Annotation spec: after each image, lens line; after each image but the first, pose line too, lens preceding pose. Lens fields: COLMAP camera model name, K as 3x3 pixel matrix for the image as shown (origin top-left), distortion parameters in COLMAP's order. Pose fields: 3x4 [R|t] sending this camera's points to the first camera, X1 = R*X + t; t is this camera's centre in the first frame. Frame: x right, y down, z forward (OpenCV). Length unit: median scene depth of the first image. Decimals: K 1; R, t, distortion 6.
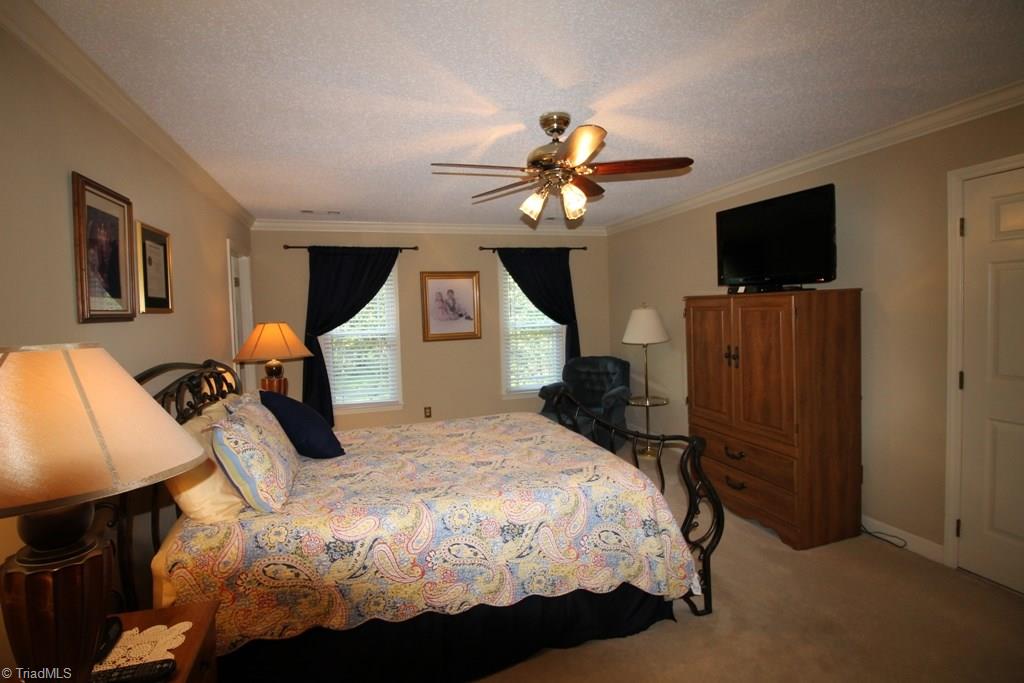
lens RADIAL K [[485.9, 0, 504.4], [0, 485.9, 336.4], [0, 0, 1]] dist [-0.001853, -0.001471]
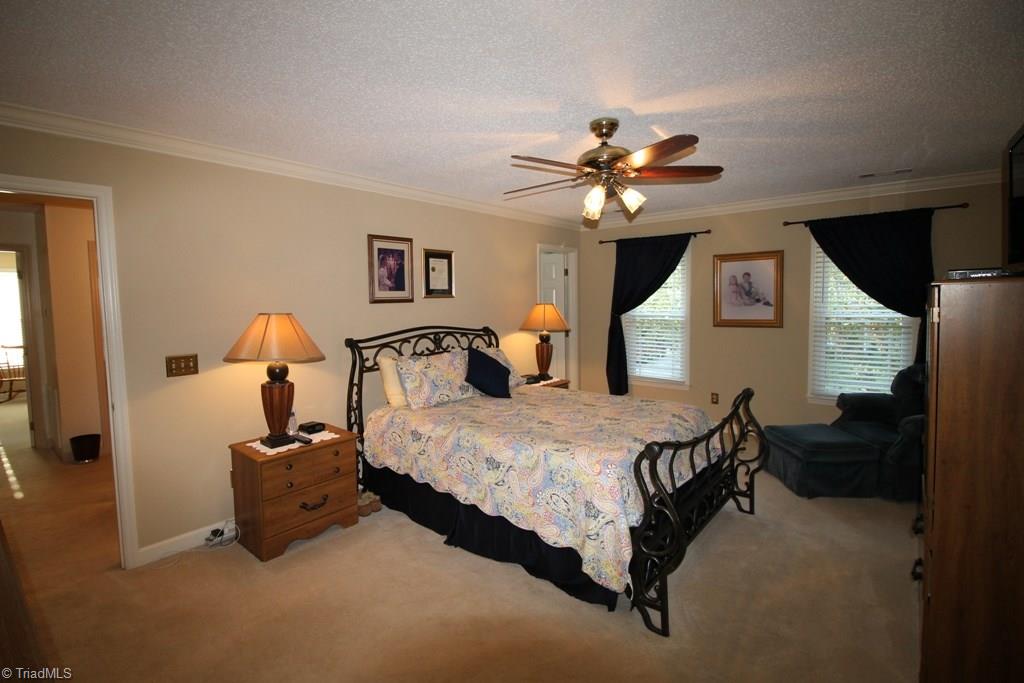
lens RADIAL K [[485.9, 0, 501.9], [0, 485.9, 338.4], [0, 0, 1]] dist [-0.001853, -0.001471]
pose [[0.529739, 0.090298, -0.843340, 0.621619], [-0.045470, 0.995910, 0.078073, -0.031654], [0.846941, -0.003012, 0.531679, 0.158789]]
